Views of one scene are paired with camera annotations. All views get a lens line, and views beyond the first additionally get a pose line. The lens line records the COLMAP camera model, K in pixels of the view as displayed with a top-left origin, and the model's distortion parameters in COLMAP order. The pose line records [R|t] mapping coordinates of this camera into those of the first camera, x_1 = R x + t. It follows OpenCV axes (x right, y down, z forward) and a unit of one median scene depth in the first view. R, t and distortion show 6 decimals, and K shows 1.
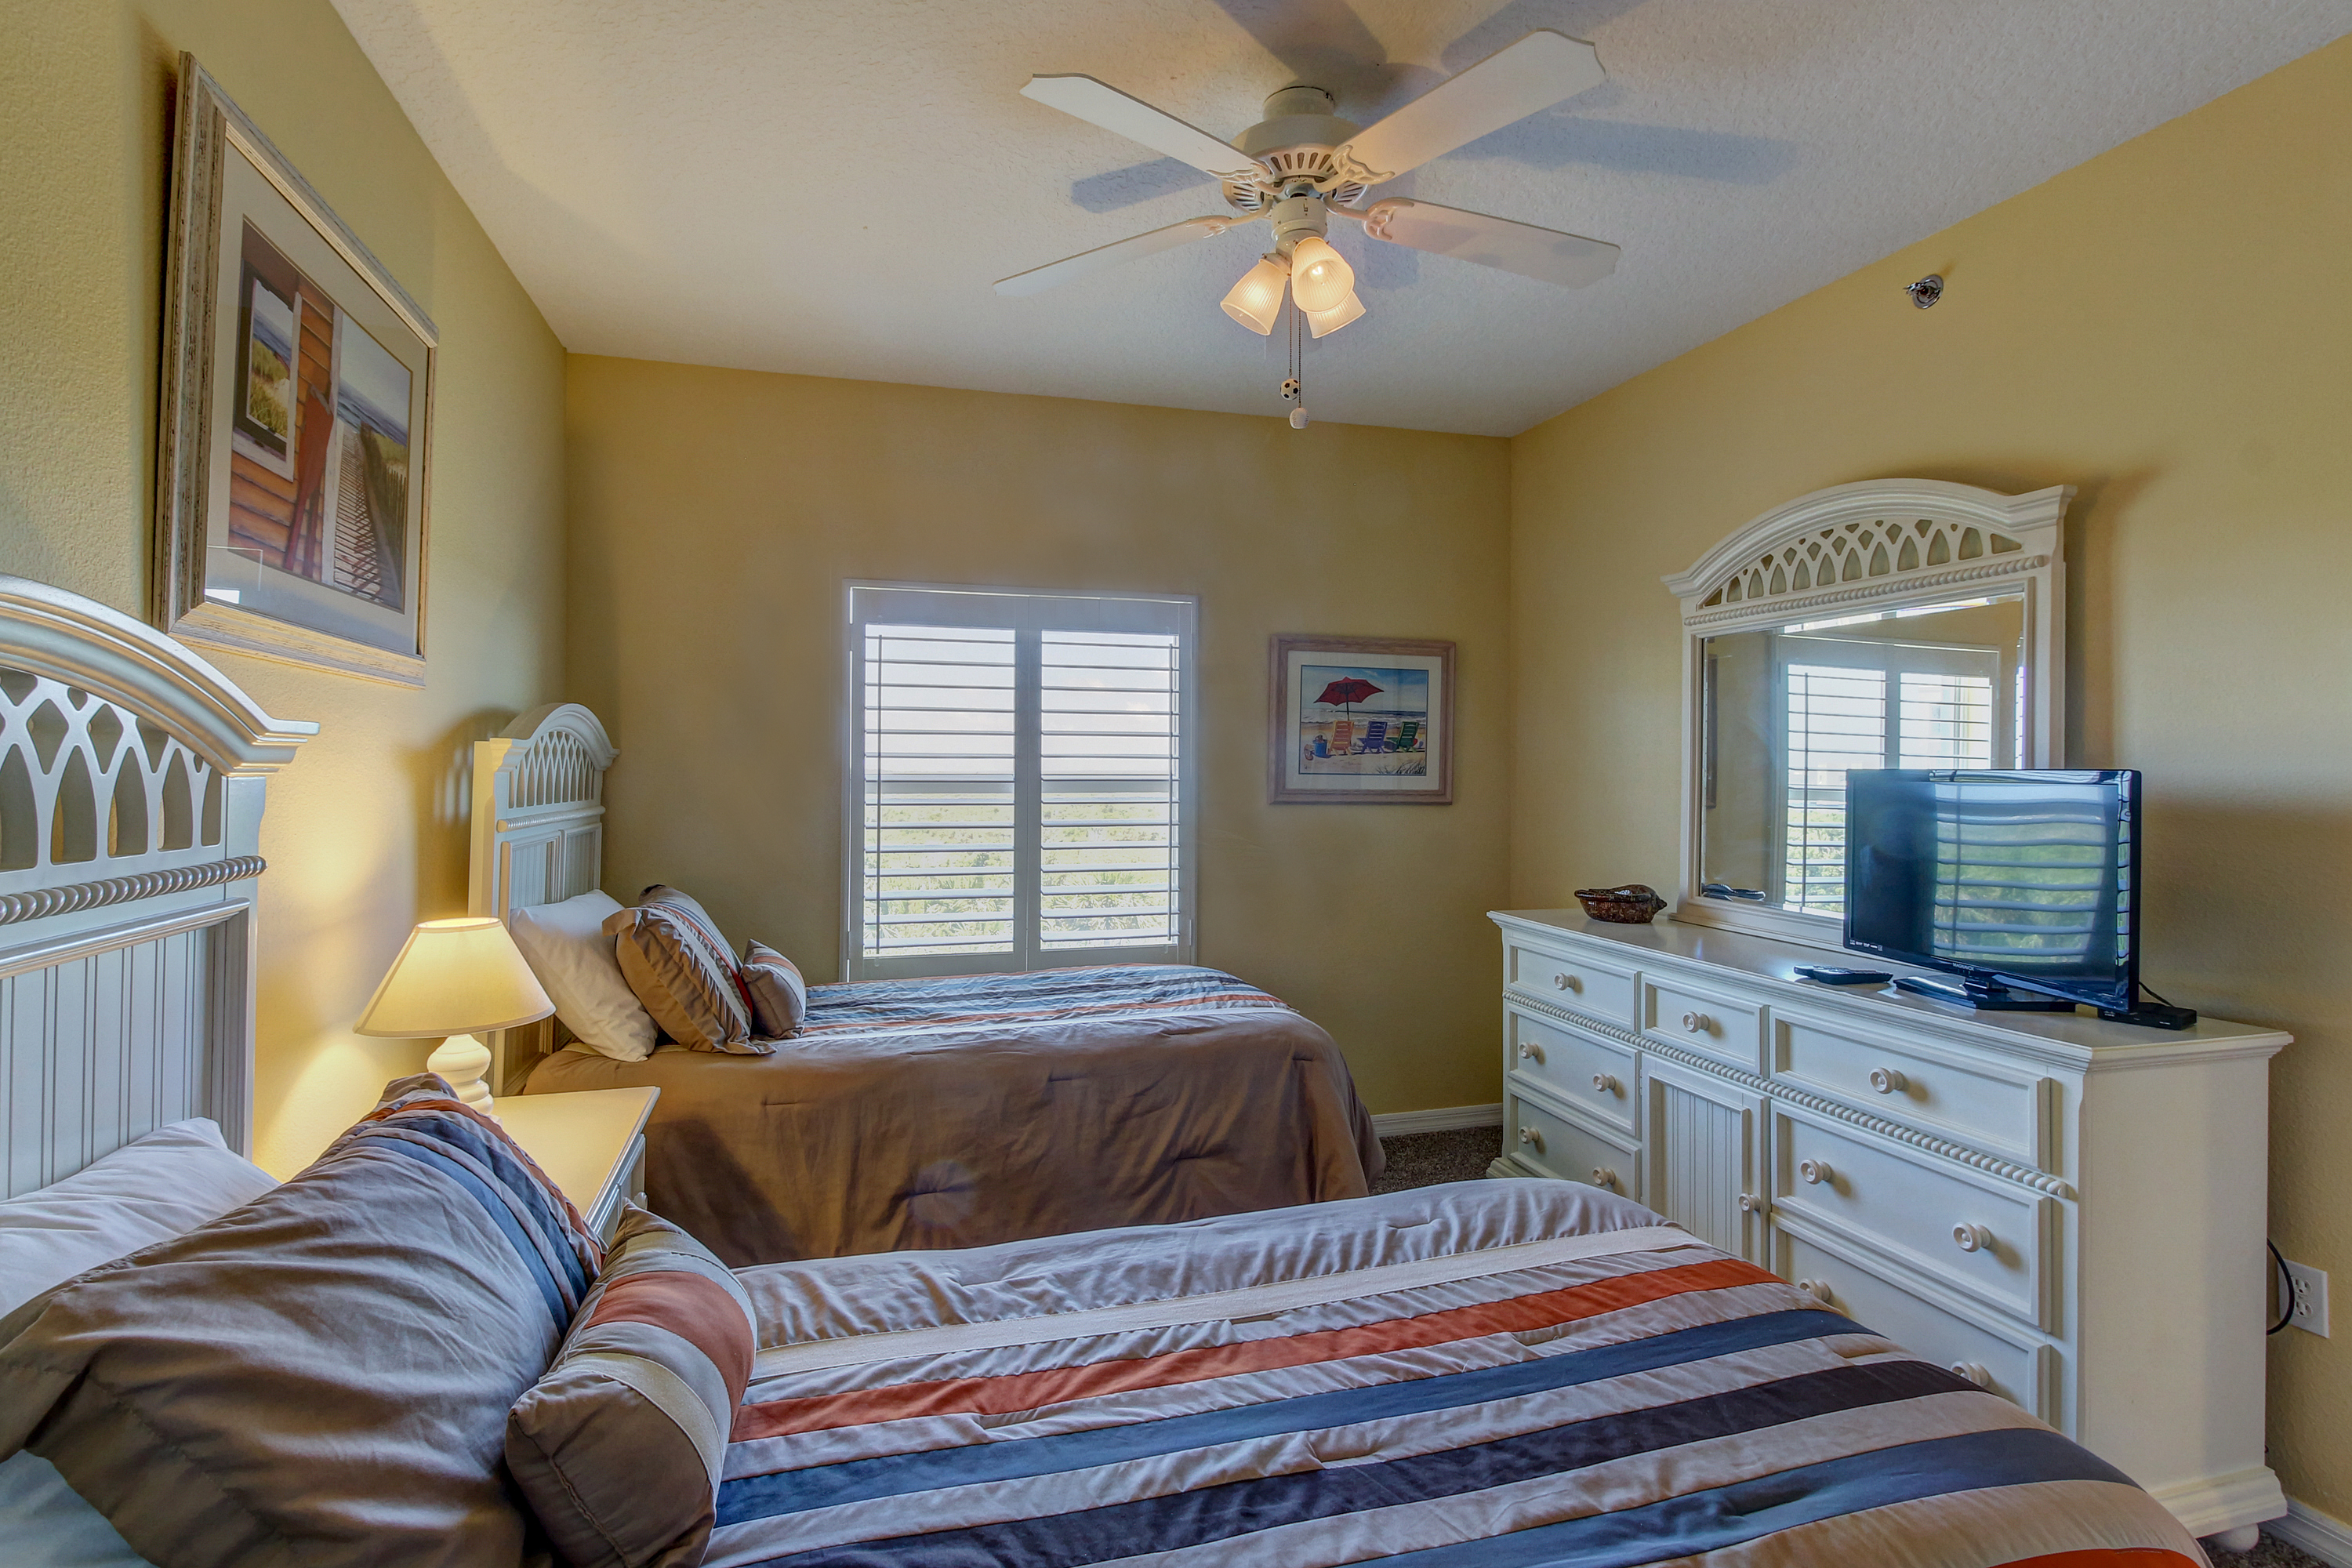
lens RADIAL K [[1127.4, 0, 1182.7], [0, 1127.4, 768.7], [0, 0, 1]] dist [0.011786, -0.007756]
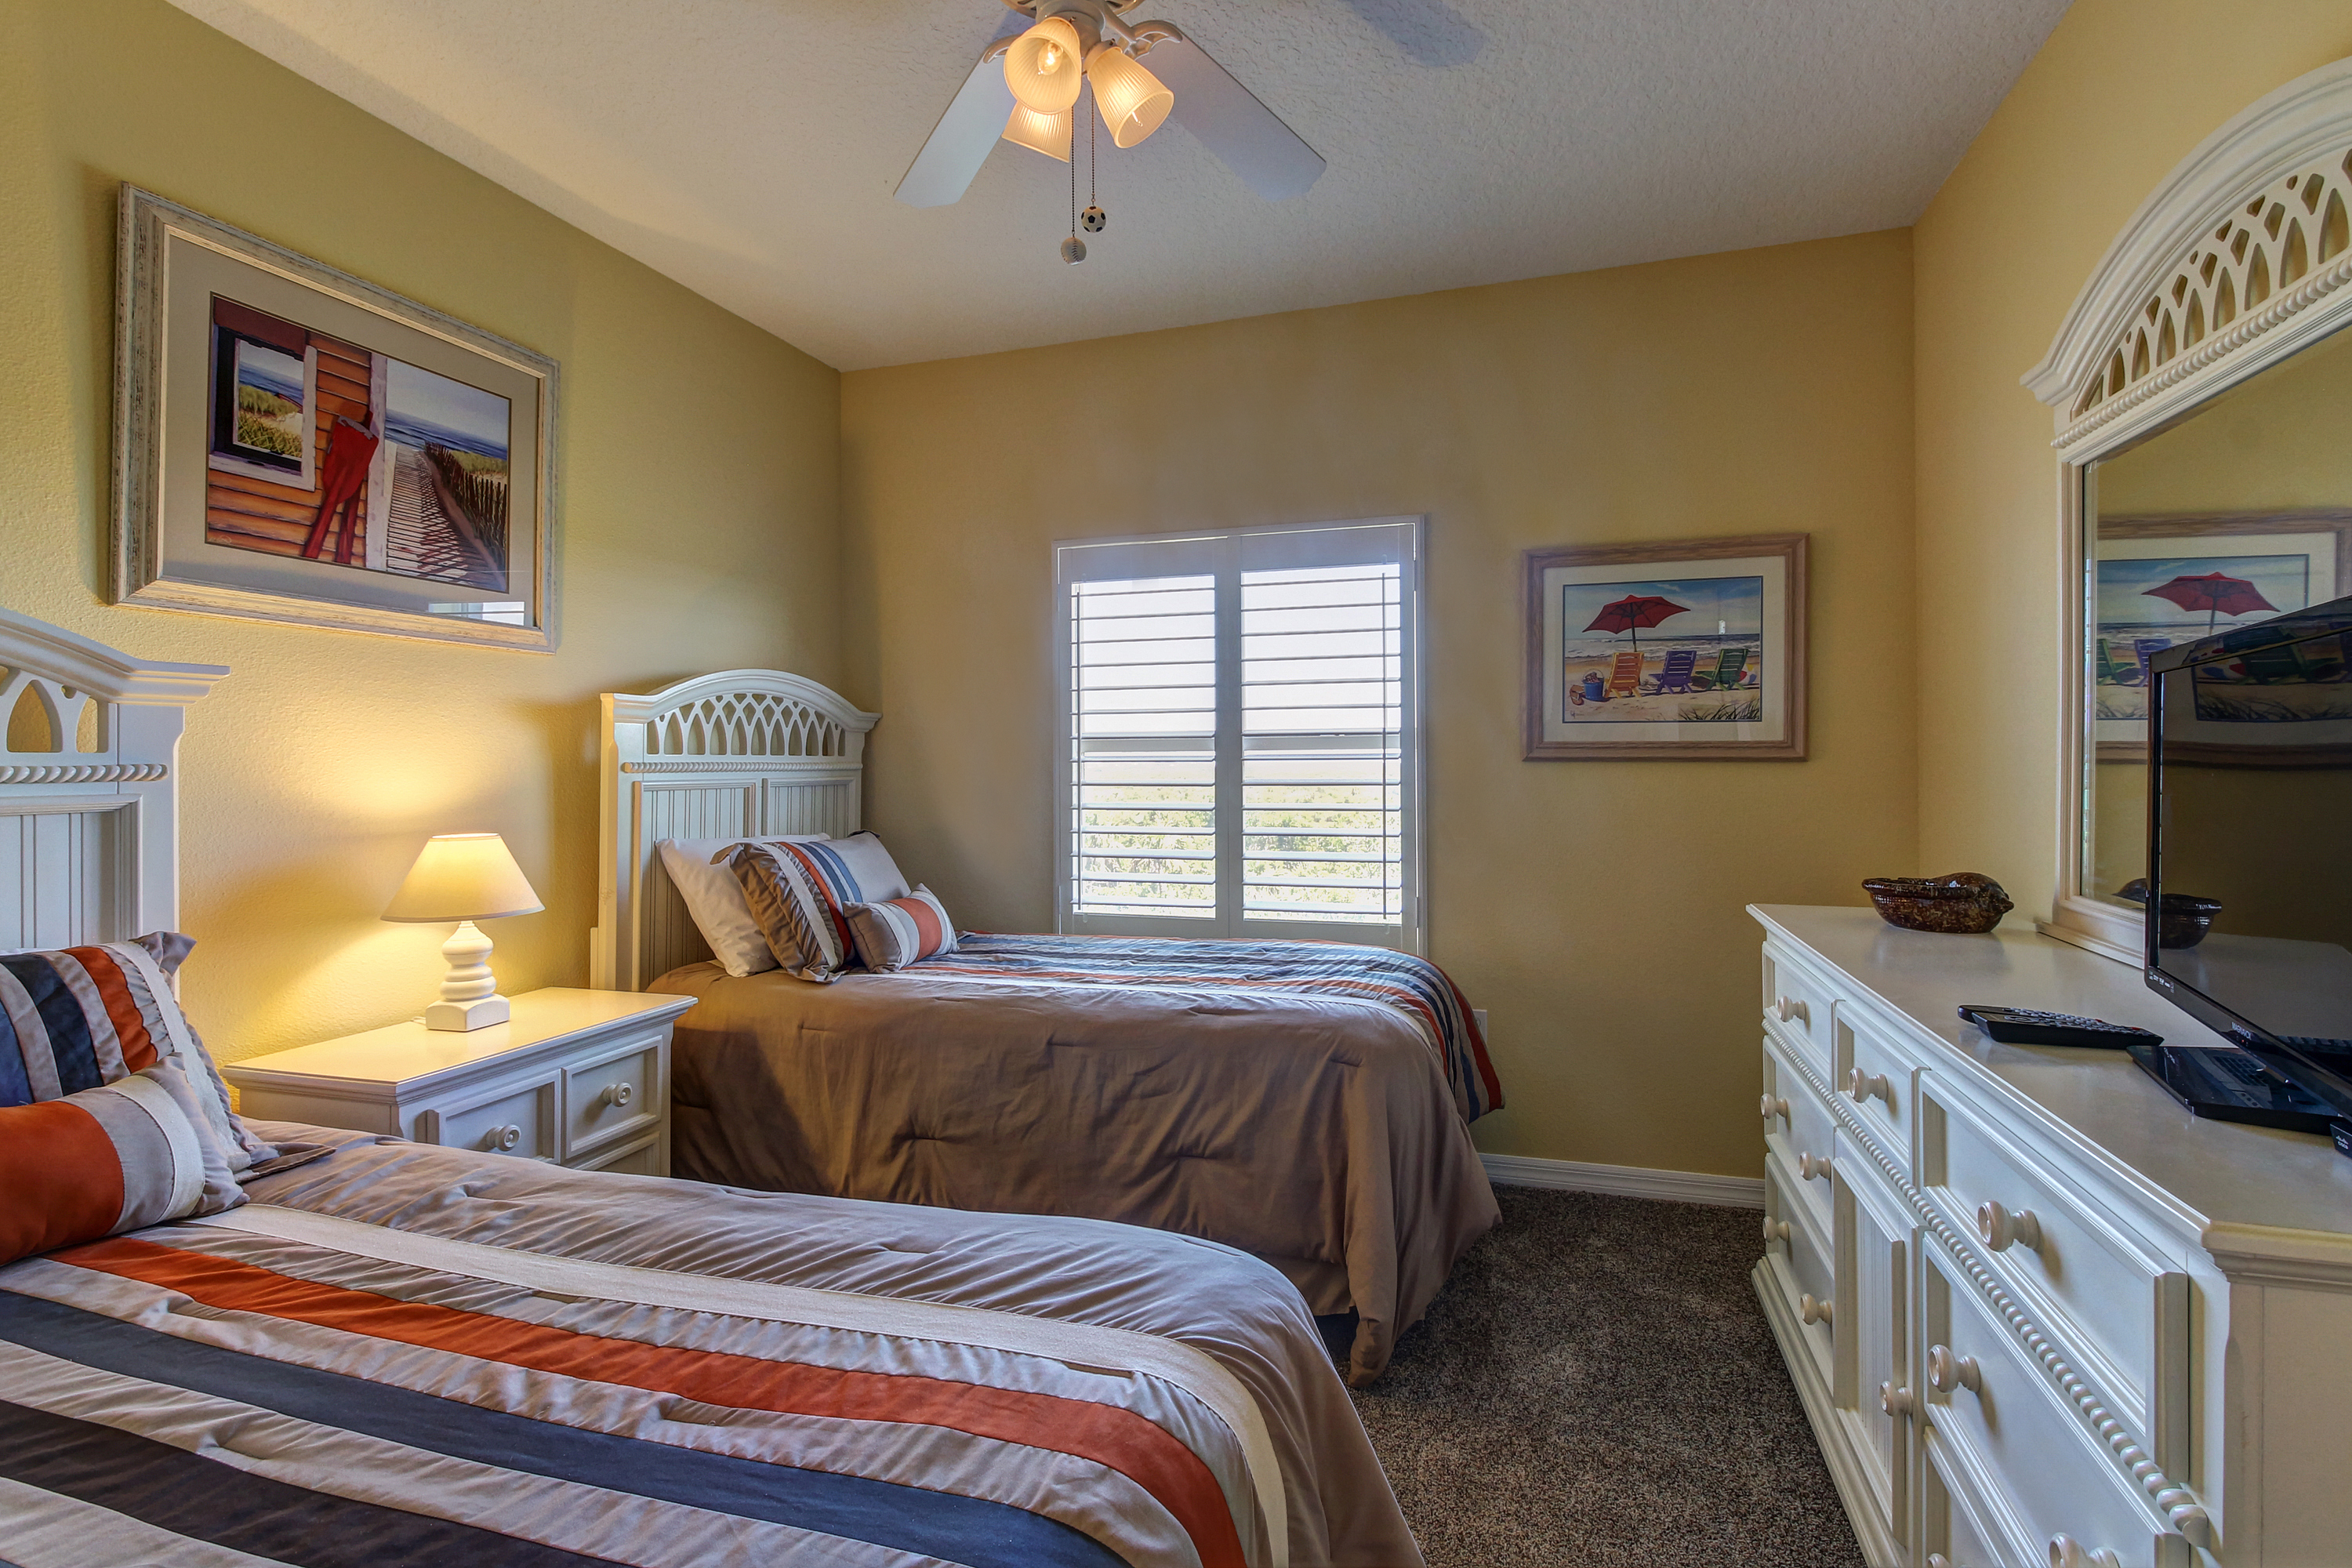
lens RADIAL K [[1127.4, 0, 1190.2], [0, 1127.4, 767.7], [0, 0, 1]] dist [0.011786, -0.007756]
pose [[0.832721, -0.006796, -0.553652, 0.482521], [0.010853, 0.999933, 0.004050, 0.045166], [0.553587, -0.009382, 0.832739, 0.285113]]
